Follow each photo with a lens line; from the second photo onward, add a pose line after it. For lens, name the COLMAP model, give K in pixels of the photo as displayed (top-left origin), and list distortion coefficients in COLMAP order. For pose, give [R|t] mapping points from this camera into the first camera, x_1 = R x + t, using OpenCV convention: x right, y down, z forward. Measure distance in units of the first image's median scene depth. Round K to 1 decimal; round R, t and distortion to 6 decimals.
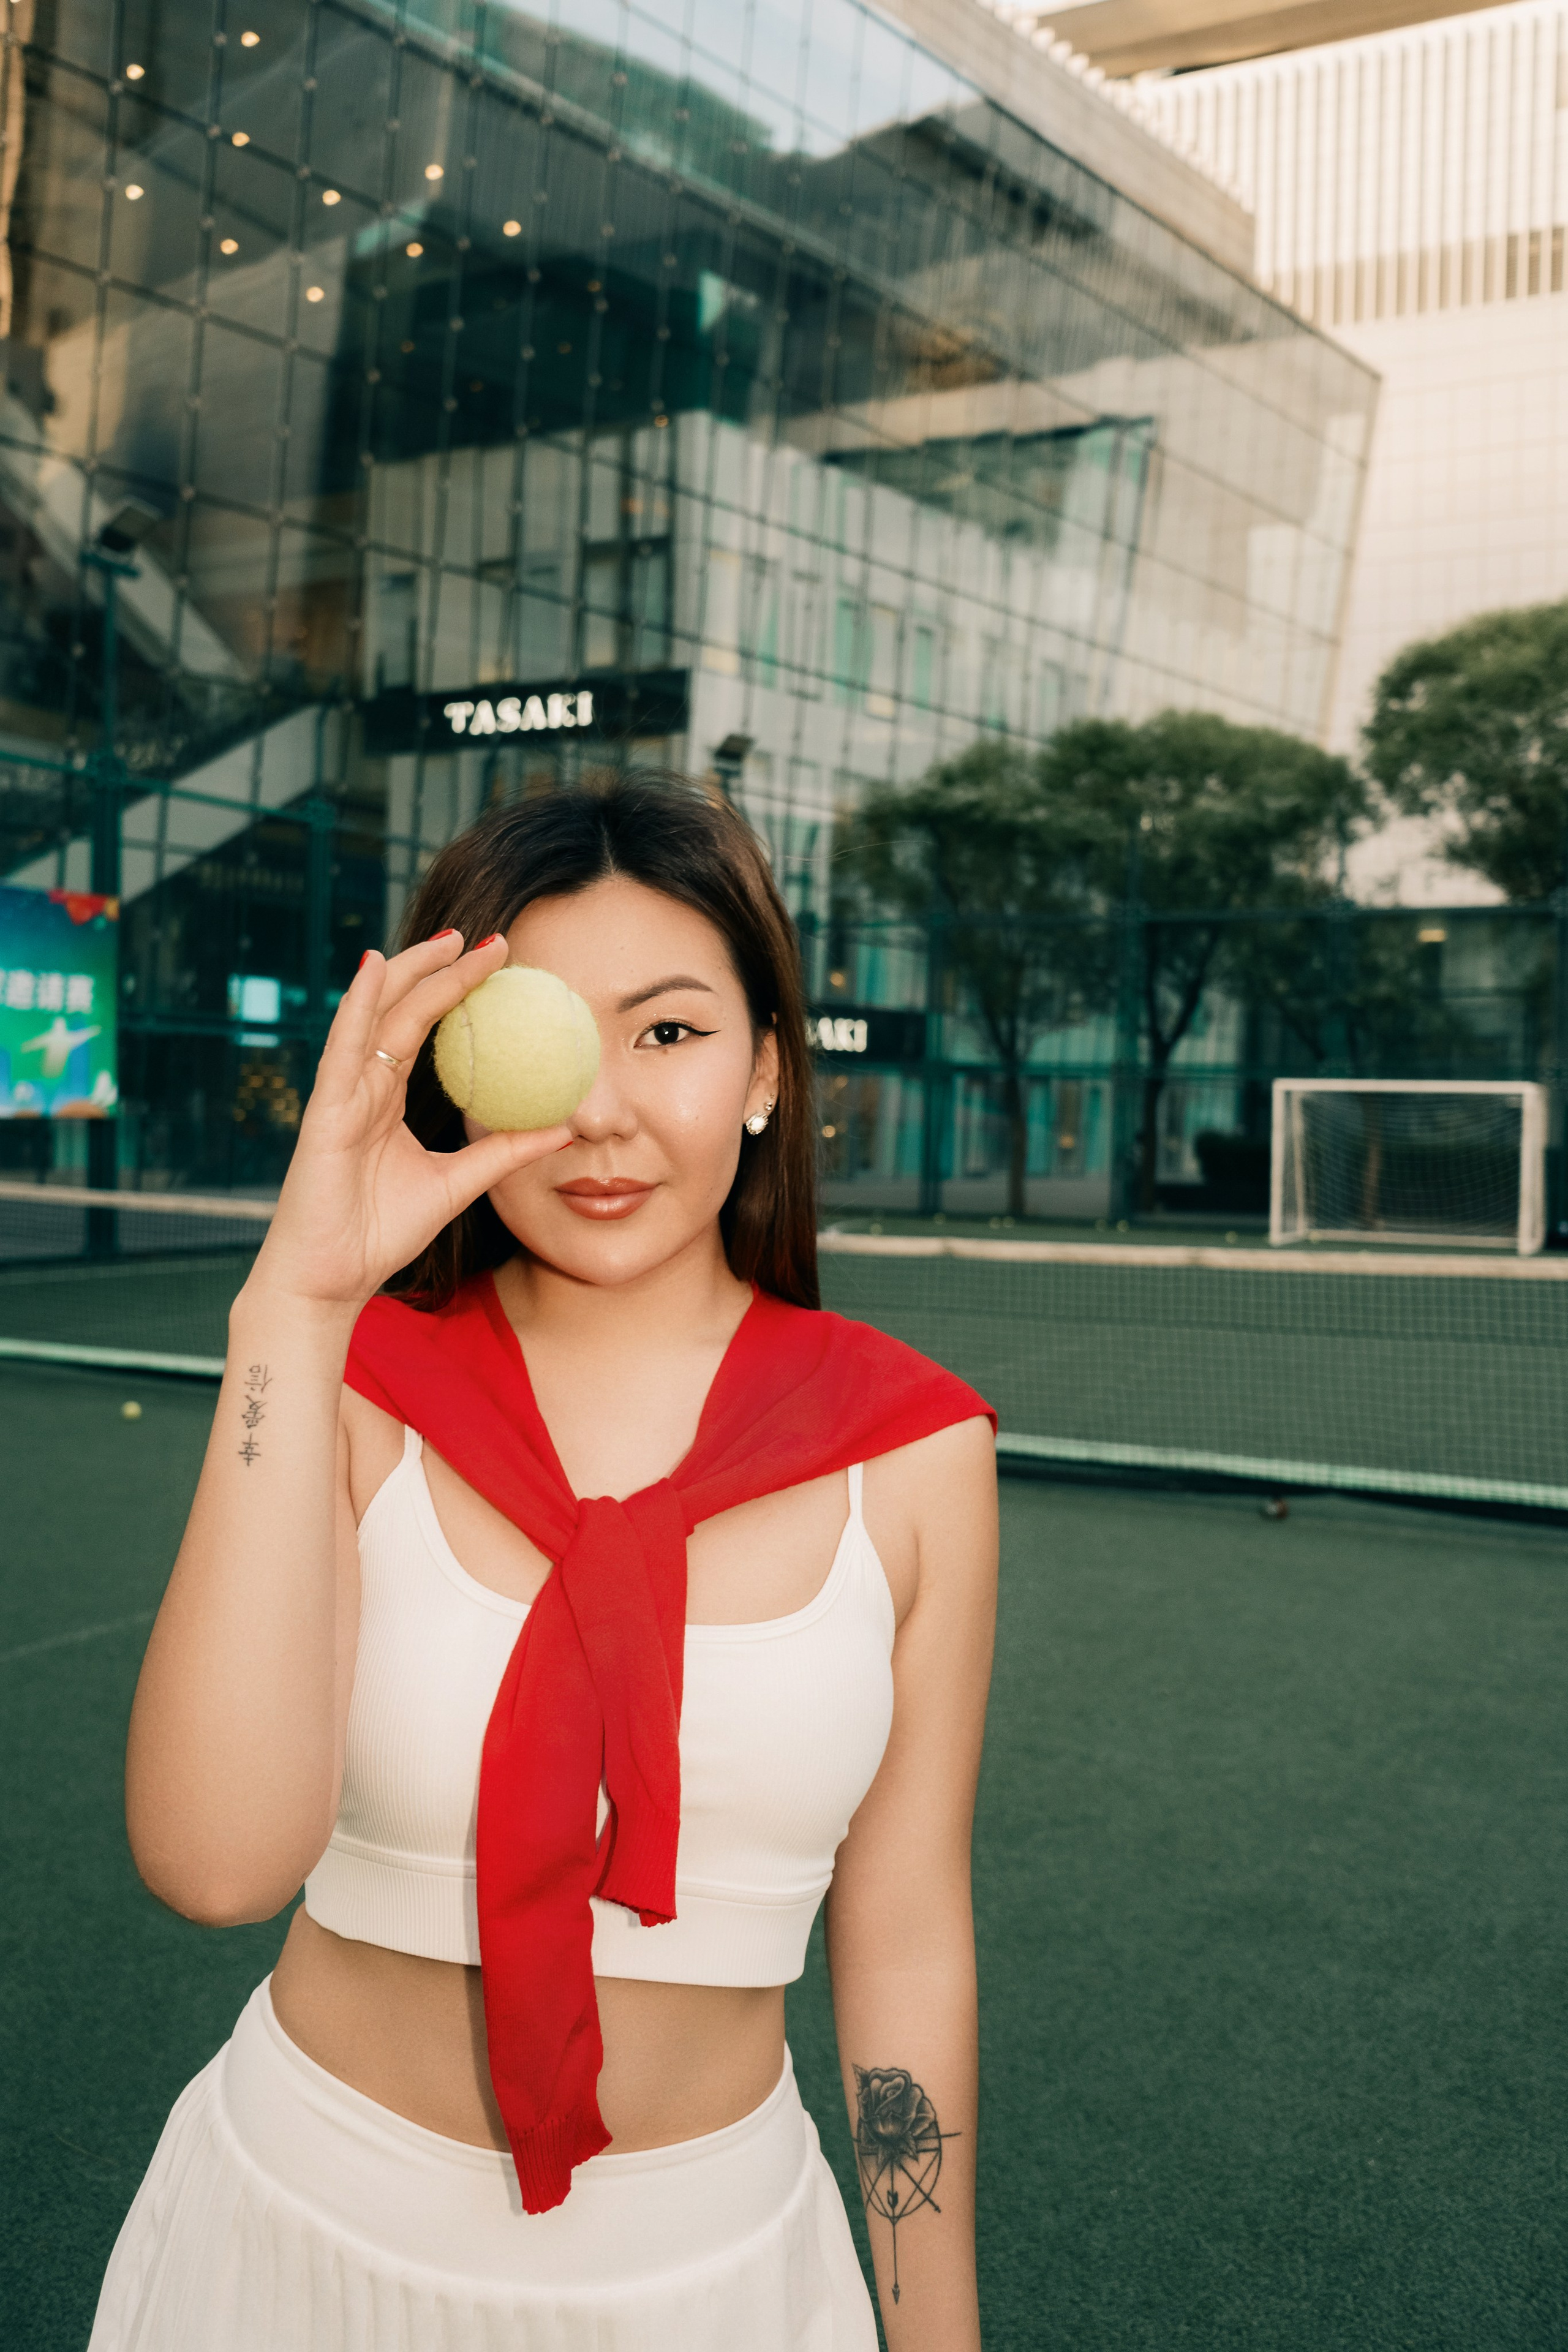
lens RADIAL K [[2014.5, 0, 762.1], [0, 2014.5, 1109.3], [0, 0, 1]] dist [-0.021688, -0.040911]
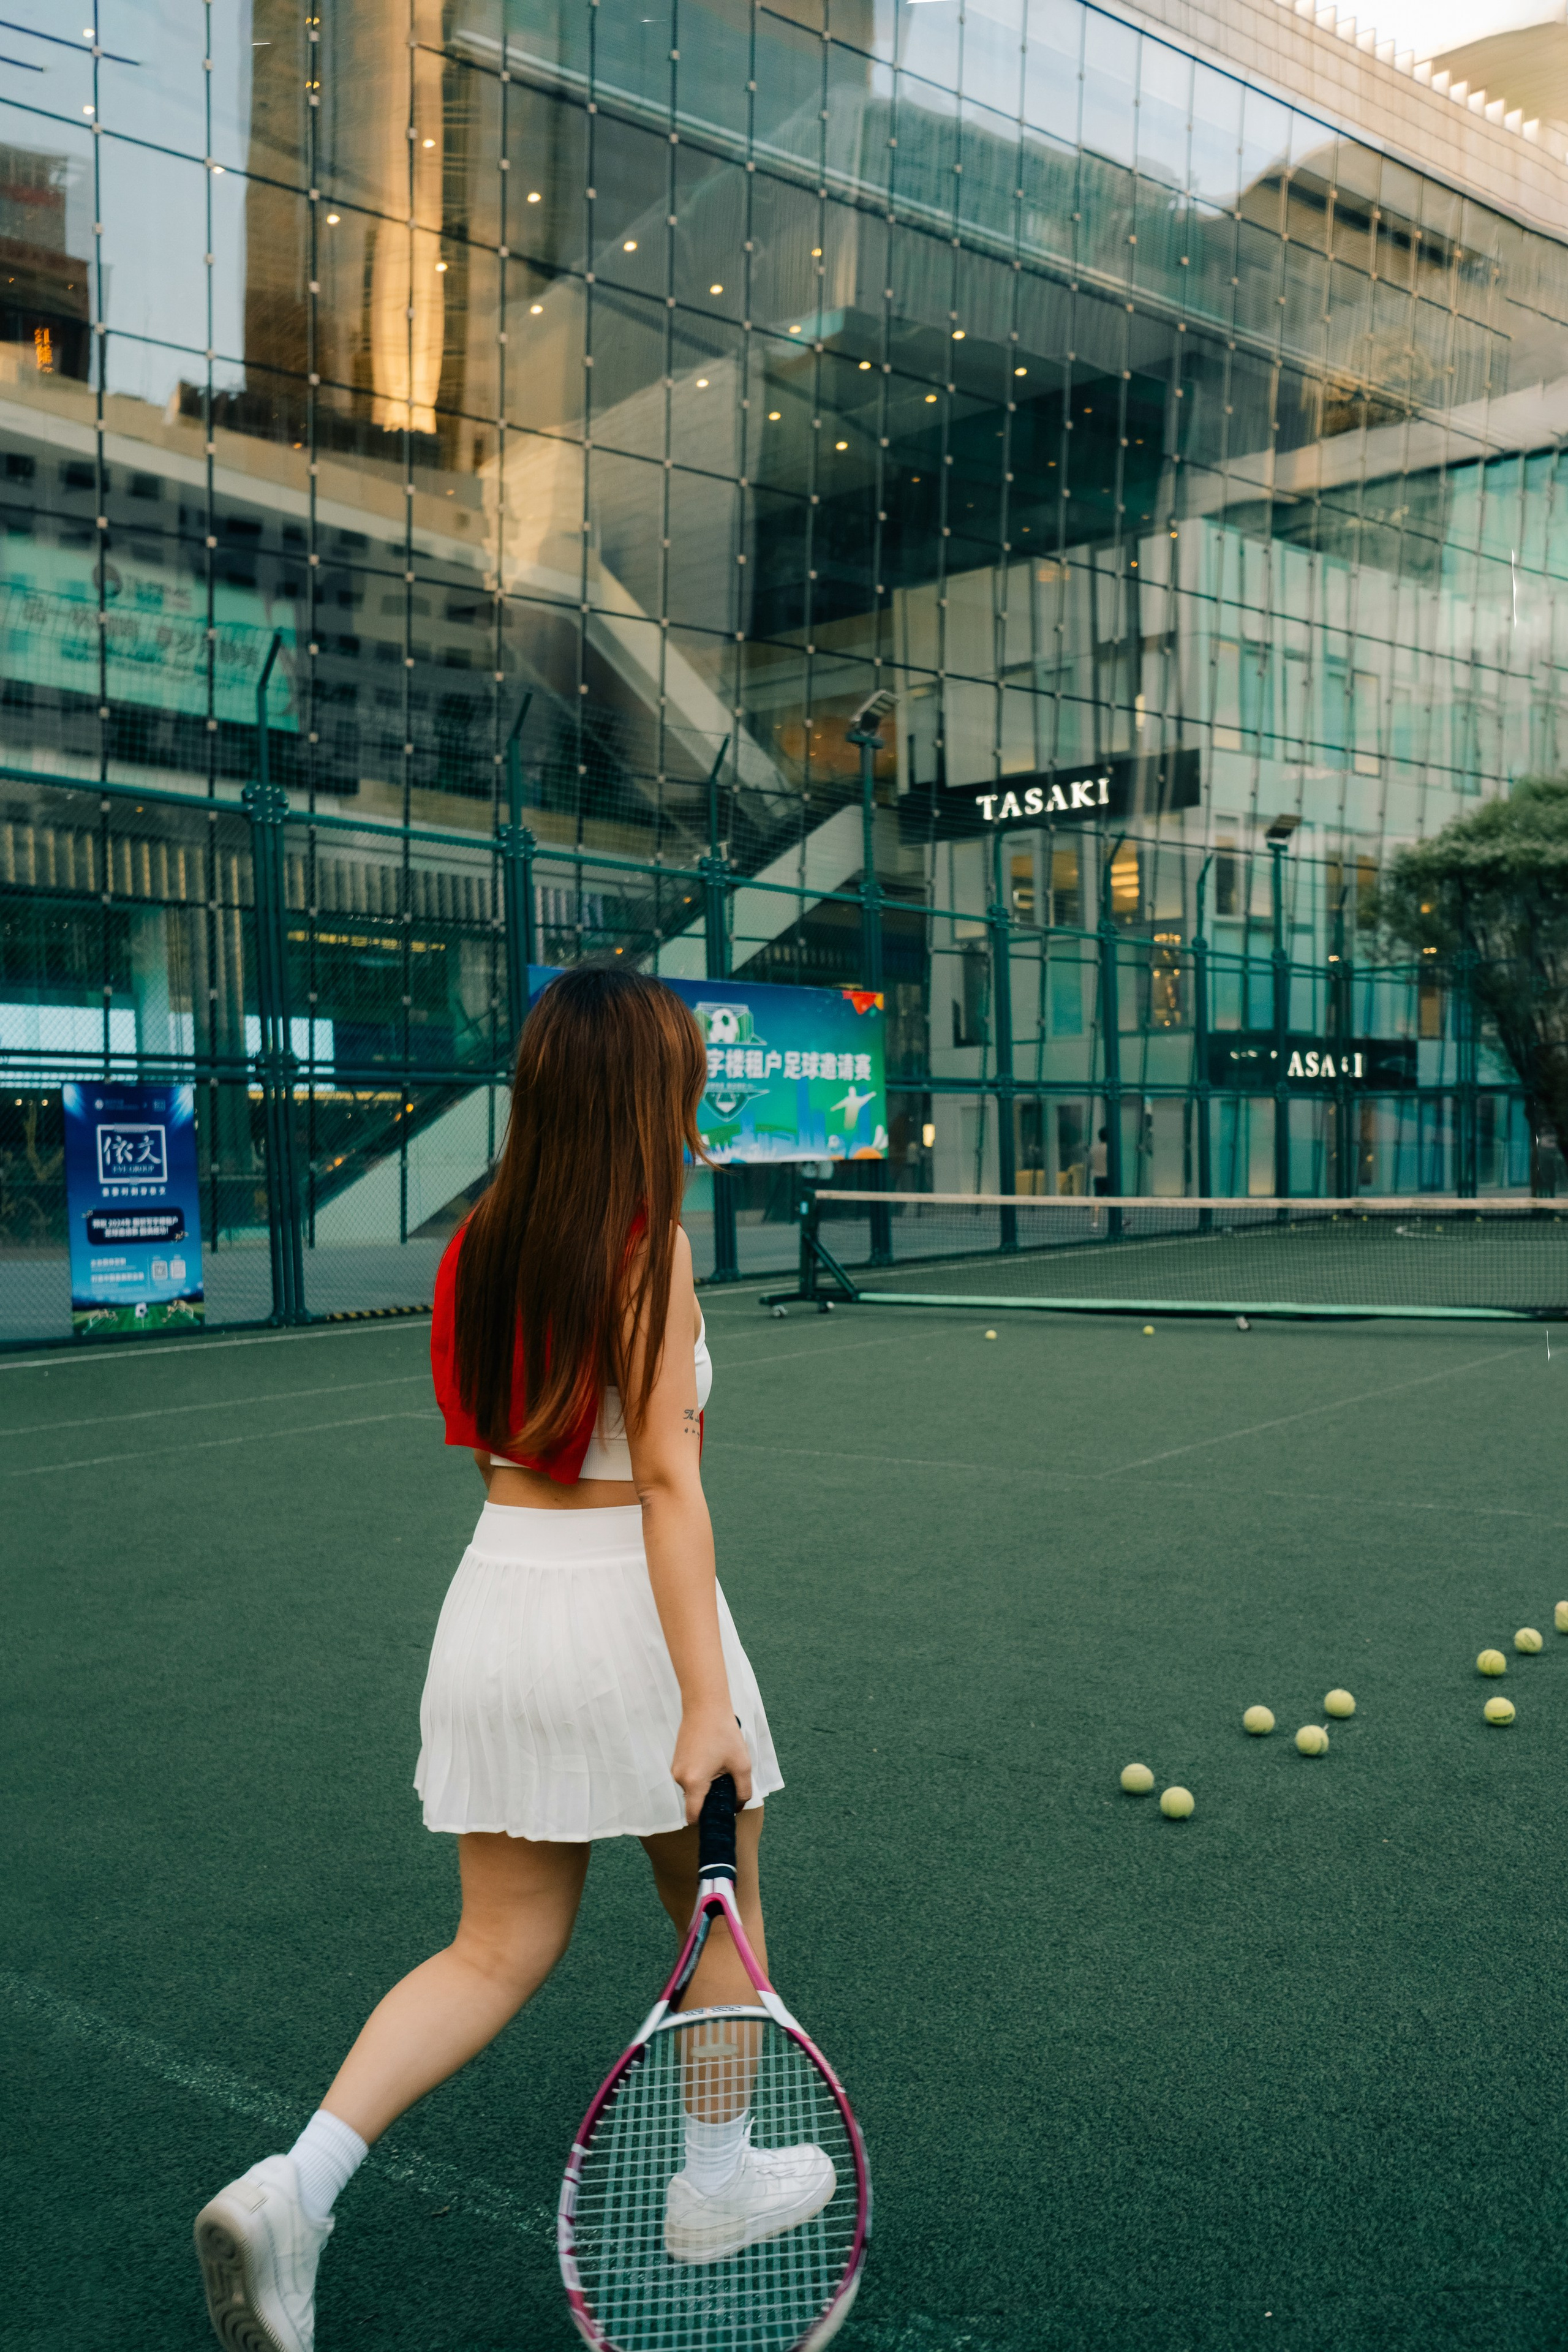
lens RADIAL K [[2014.5, 0, 703.8], [0, 2014.5, 1215.2], [0, 0, 1]] dist [-0.021688, -0.040911]
pose [[0.978390, -0.040371, -0.202787, -0.094885], [0.046616, 0.998572, 0.026110, 0.000434], [0.201443, -0.034999, 0.978875, -0.178754]]
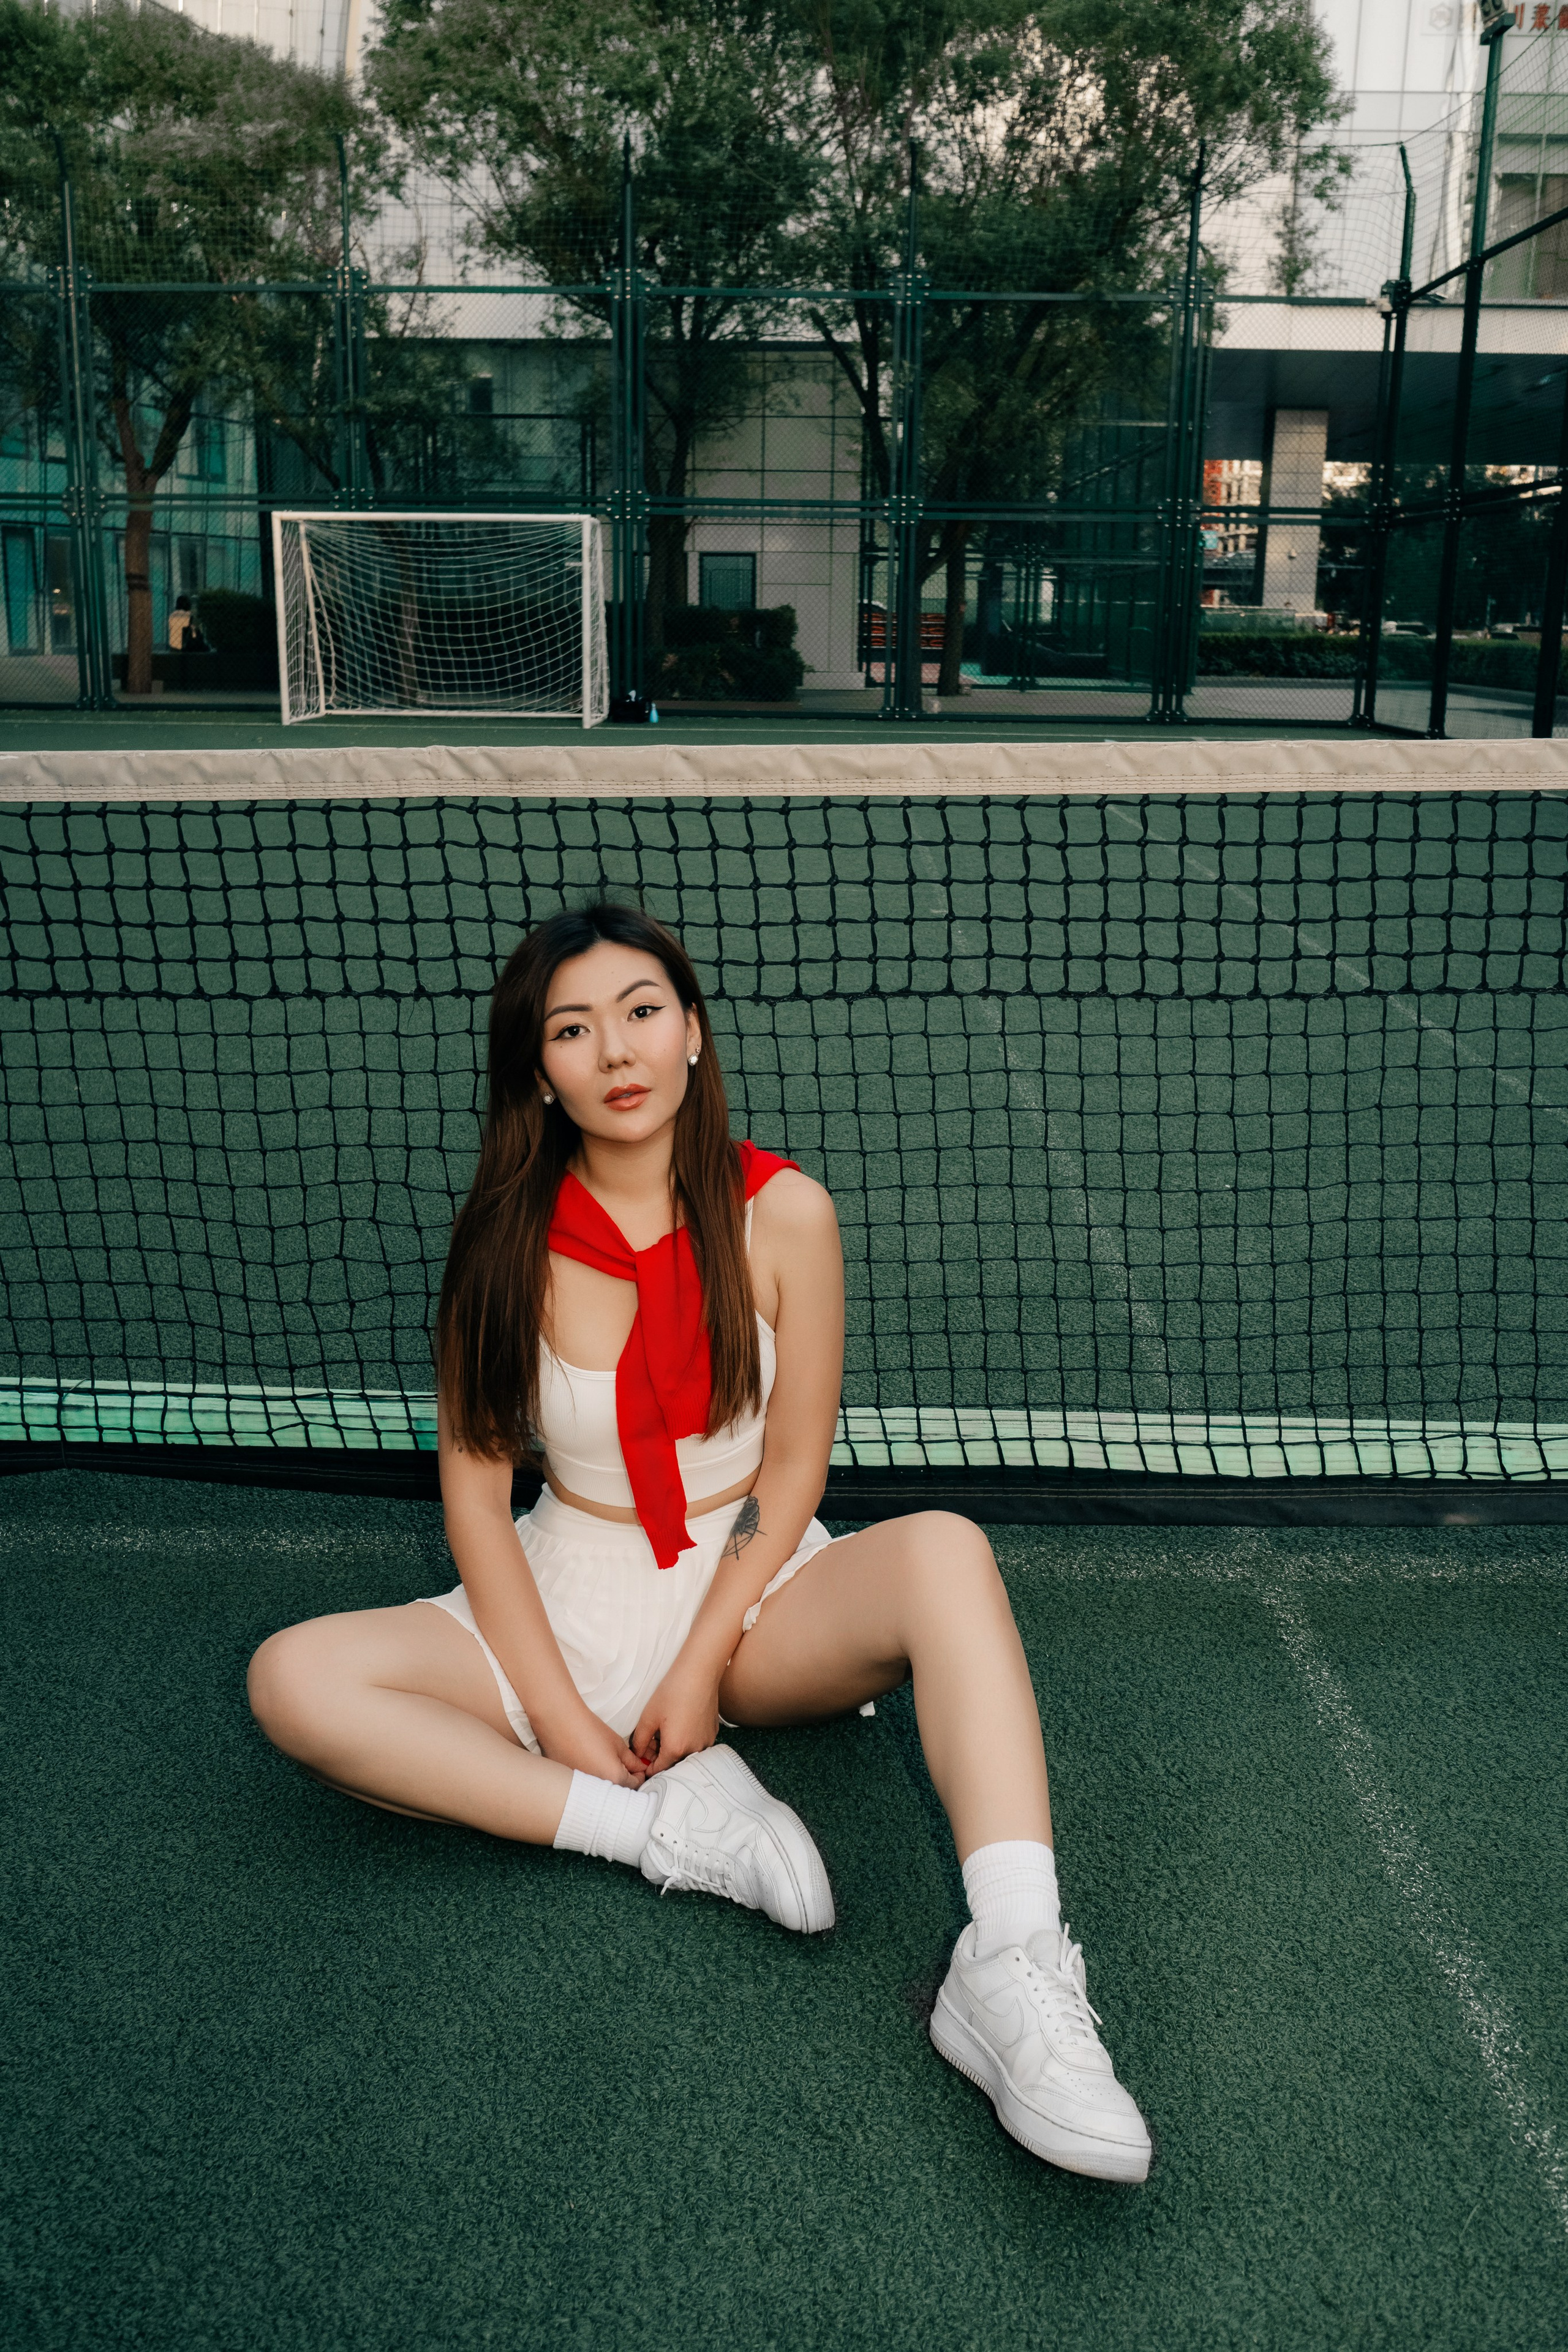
lens RADIAL K [[2014.5, 0, 809.8], [0, 2014.5, 1172.0], [0, 0, 1]] dist [-0.021688, -0.040911]
pose [[0.892600, -0.130916, 0.431422, 0.053577], [0.005456, 0.959979, 0.280020, 0.010898], [-0.450816, -0.247592, 0.857592, 0.135217]]
